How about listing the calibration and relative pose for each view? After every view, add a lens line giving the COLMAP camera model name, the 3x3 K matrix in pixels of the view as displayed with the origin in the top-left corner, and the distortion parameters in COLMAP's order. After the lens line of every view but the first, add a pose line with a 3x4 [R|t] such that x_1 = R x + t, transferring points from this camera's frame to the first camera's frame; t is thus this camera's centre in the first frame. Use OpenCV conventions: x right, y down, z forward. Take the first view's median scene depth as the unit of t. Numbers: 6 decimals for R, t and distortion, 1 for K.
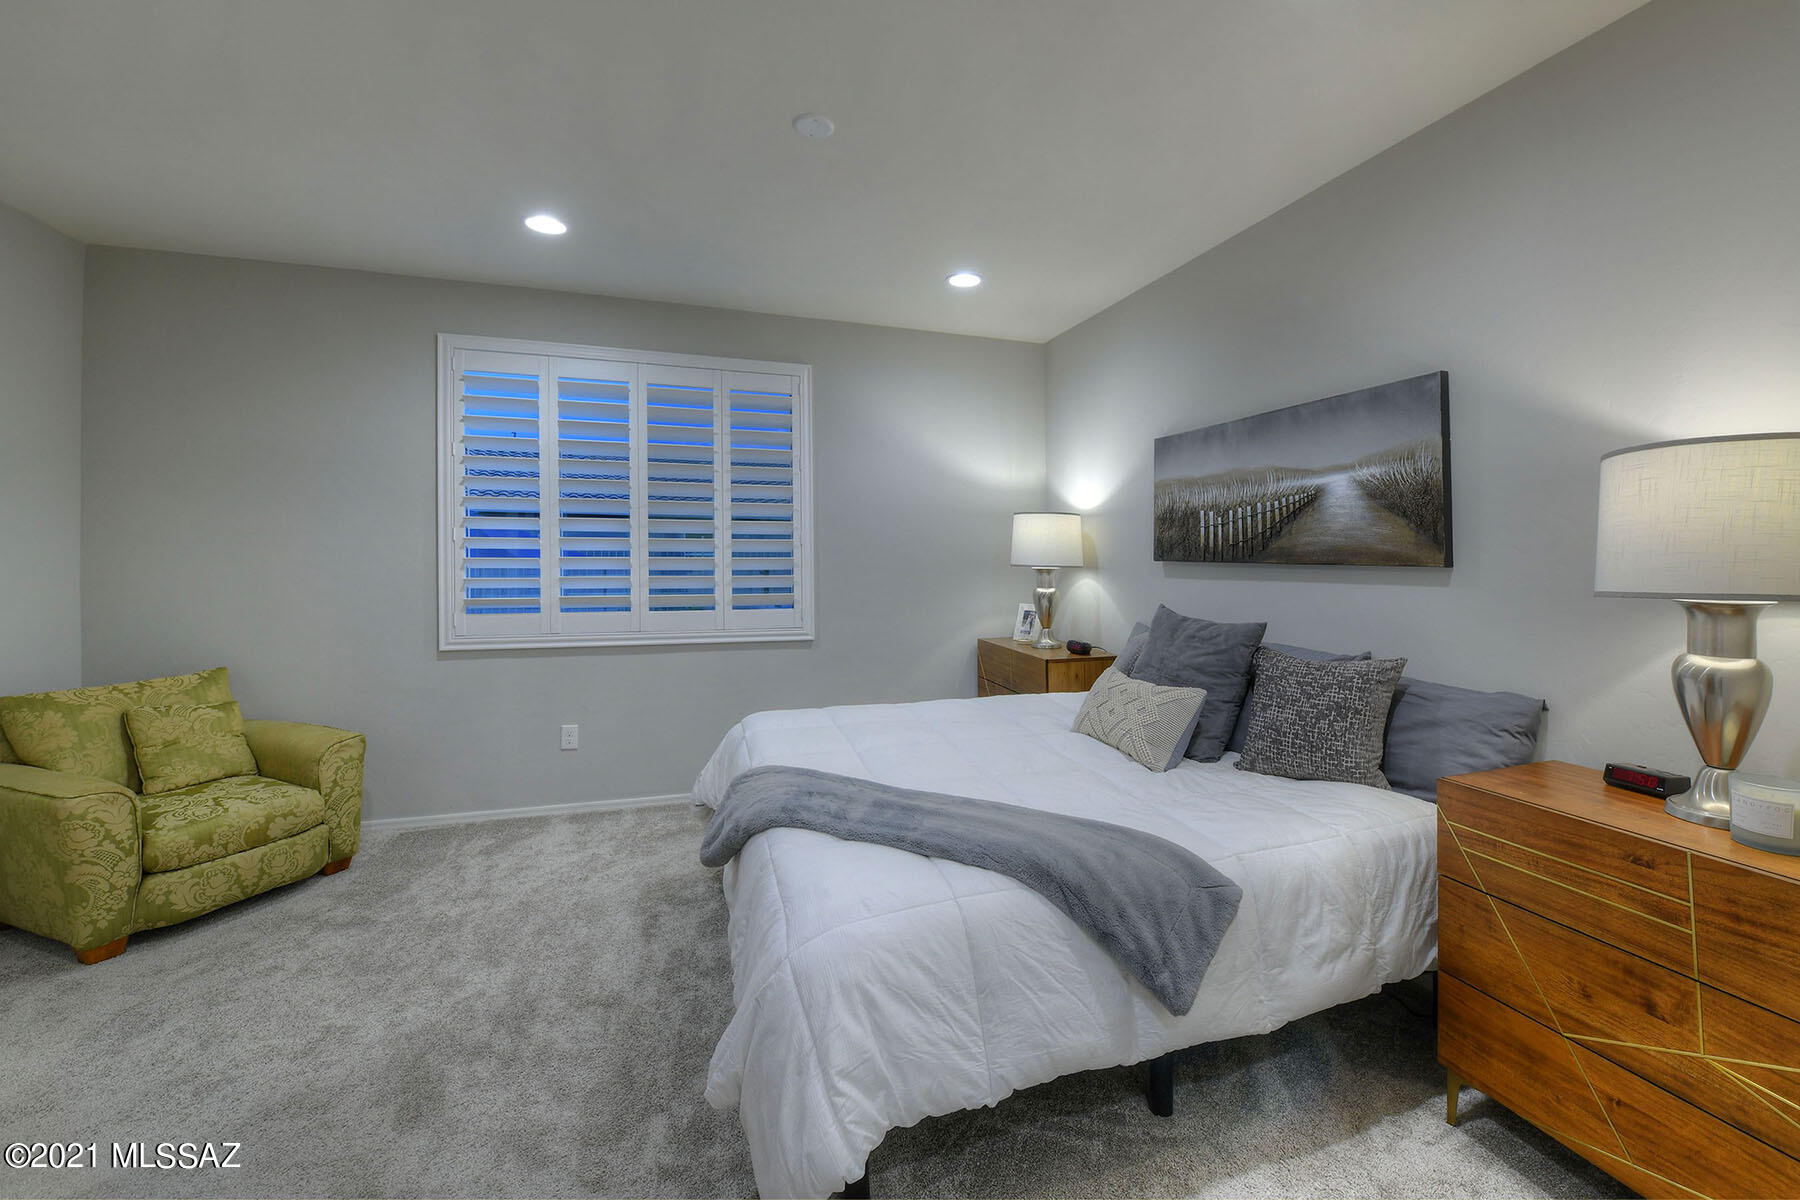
lens RADIAL K [[746.3, 0, 904.2], [0, 746.3, 563.8], [0, 0, 1]] dist [-0.011995, -0.000856]
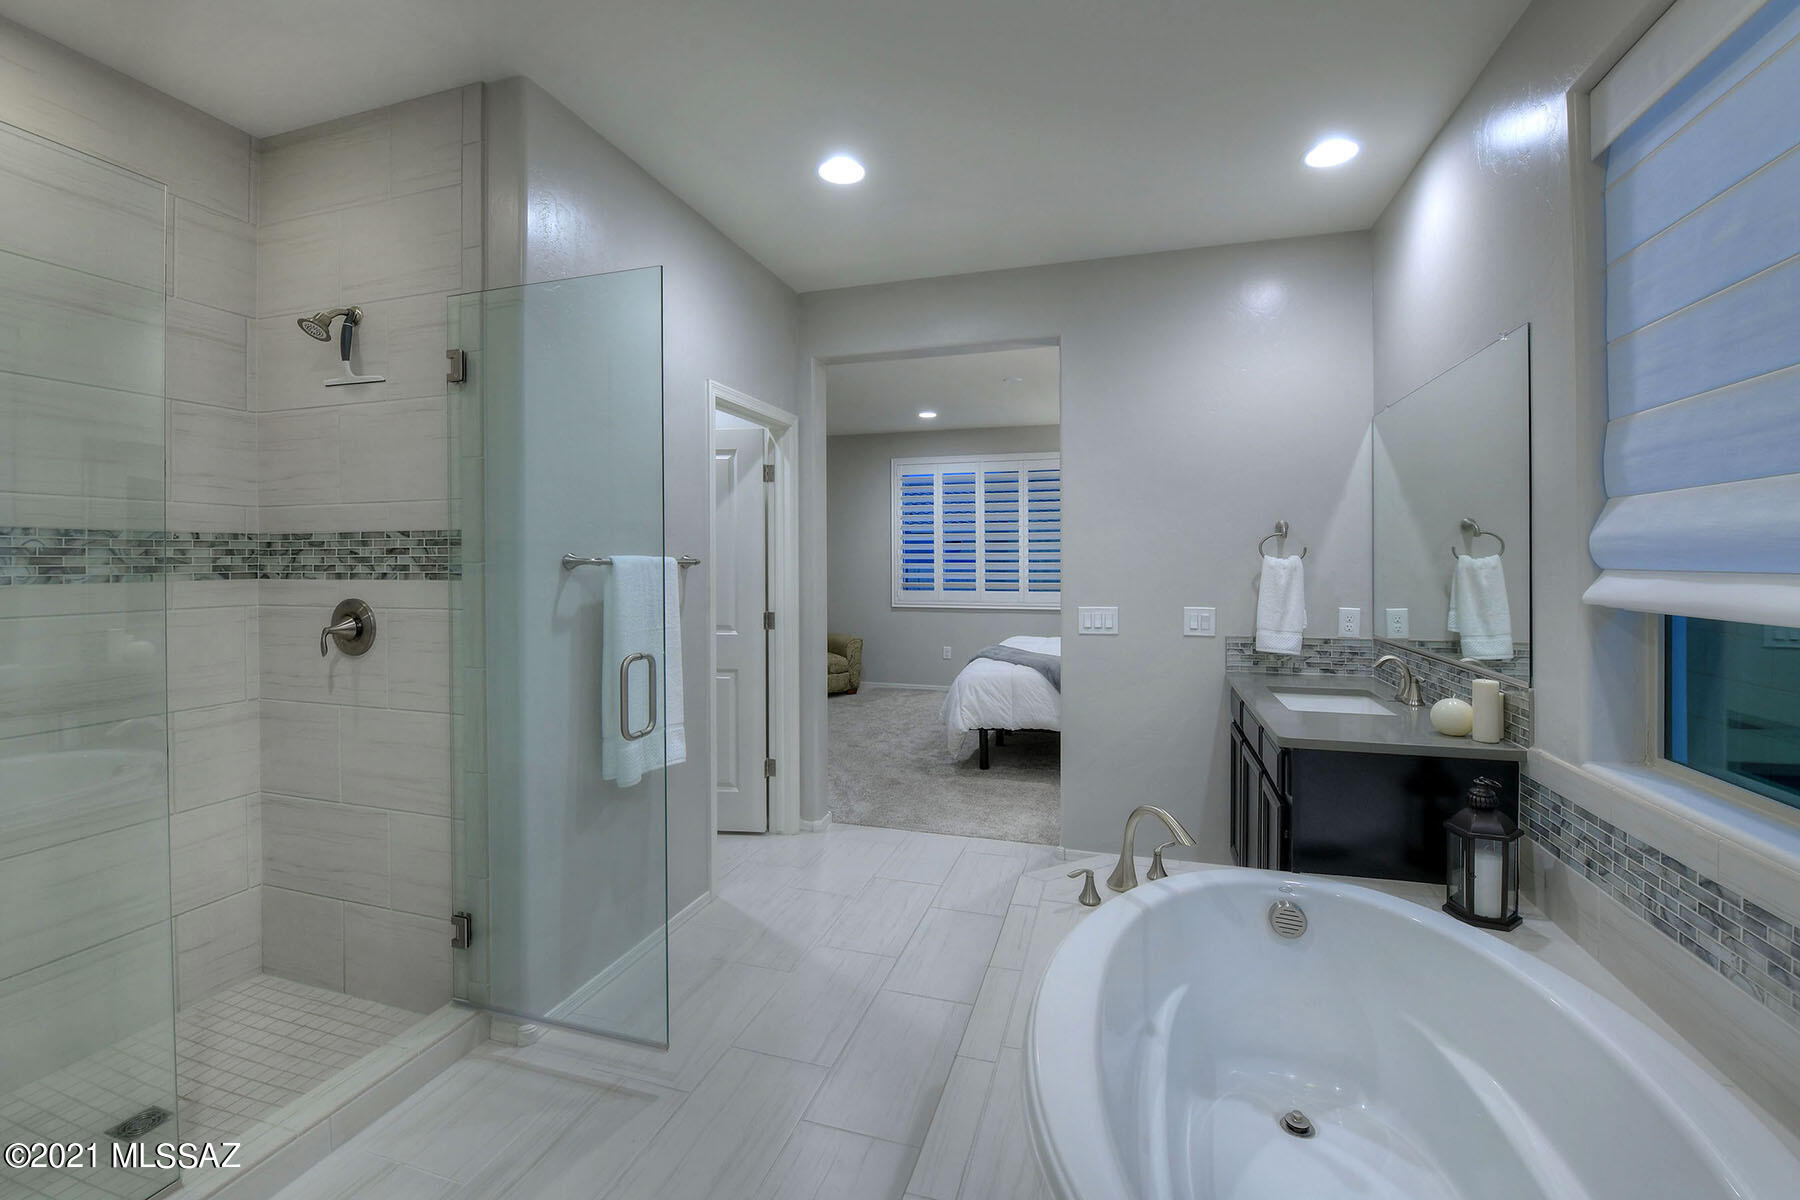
lens RADIAL K [[754.9, 0, 893.6], [0, 754.9, 565.0], [0, 0, 1]] dist [-0.002623, -0.000107]
pose [[0.823122, -0.004516, -0.567847, 0.609176], [-0.001555, 0.999947, -0.010206, 0.018291], [0.567863, 0.009284, 0.823071, -0.782452]]
